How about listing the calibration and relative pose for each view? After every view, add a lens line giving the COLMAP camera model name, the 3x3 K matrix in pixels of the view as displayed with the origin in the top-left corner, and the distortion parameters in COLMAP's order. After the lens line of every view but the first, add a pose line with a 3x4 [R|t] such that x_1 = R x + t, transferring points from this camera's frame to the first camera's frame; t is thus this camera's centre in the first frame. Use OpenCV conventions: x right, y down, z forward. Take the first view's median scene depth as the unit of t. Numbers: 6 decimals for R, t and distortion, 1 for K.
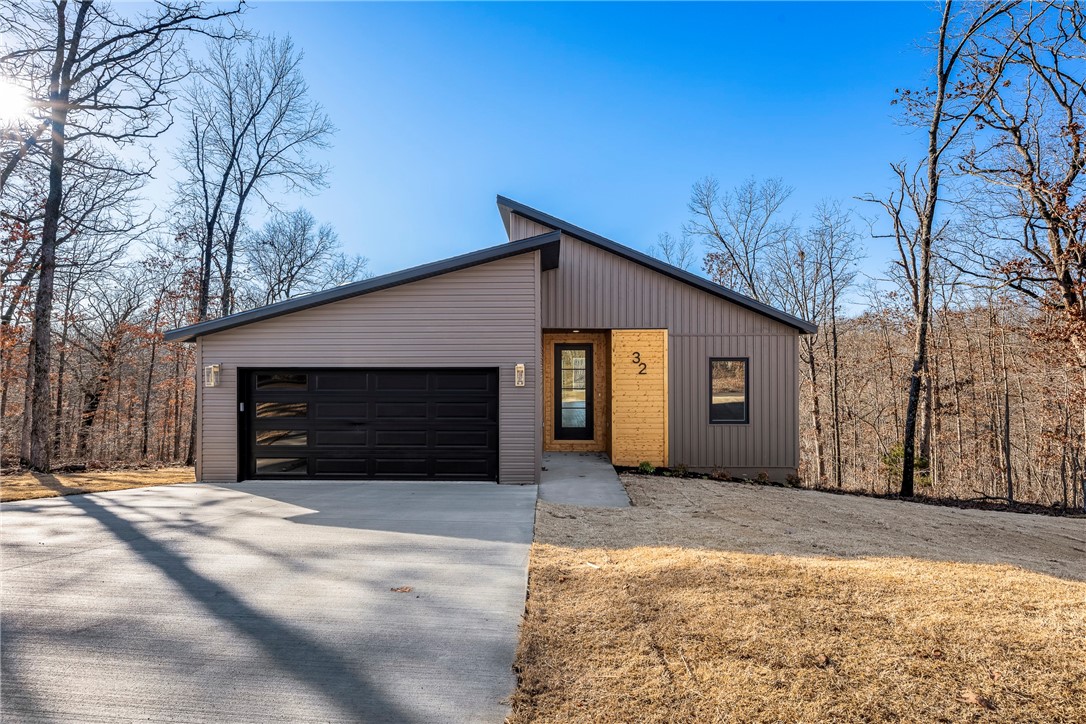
lens RADIAL K [[483.5, 0, 536.0], [0, 483.5, 364.4], [0, 0, 1]] dist [-0.002518, 0.000176]
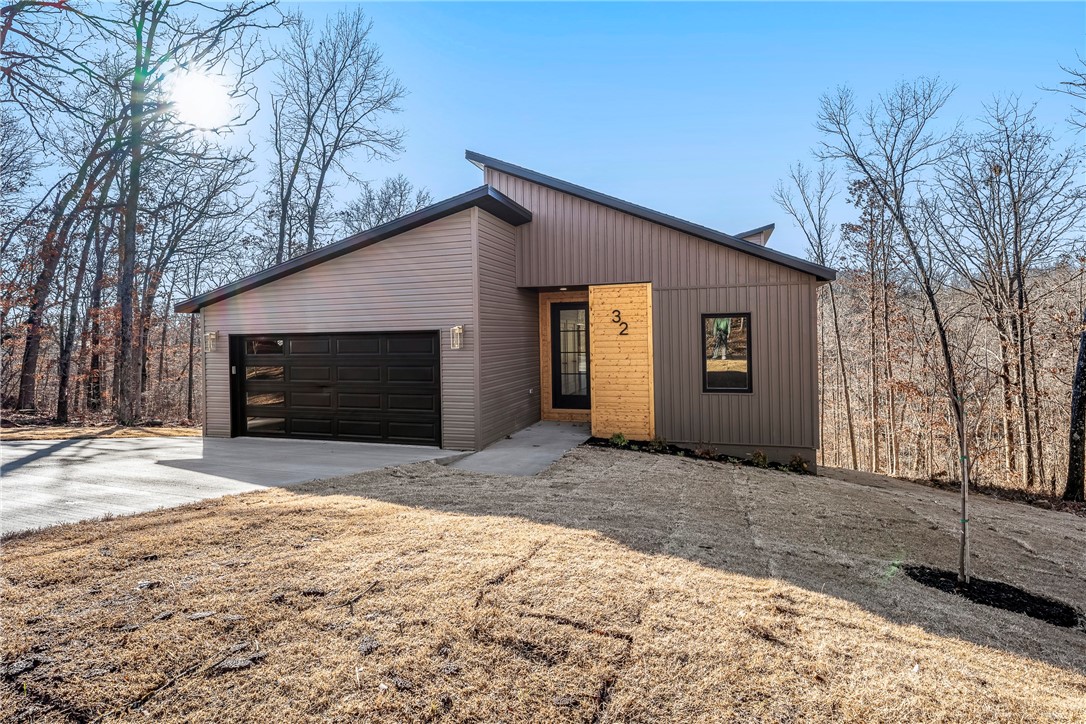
lens RADIAL K [[554.3, 0, 540.6], [0, 554.3, 328.8], [0, 0, 1]] dist [-0.002126, 0.000039]
pose [[0.958324, -0.018924, -0.285058, 0.363520], [0.018880, 0.999818, -0.002903, 0.009183], [0.285061, -0.002600, 0.958506, -0.013097]]
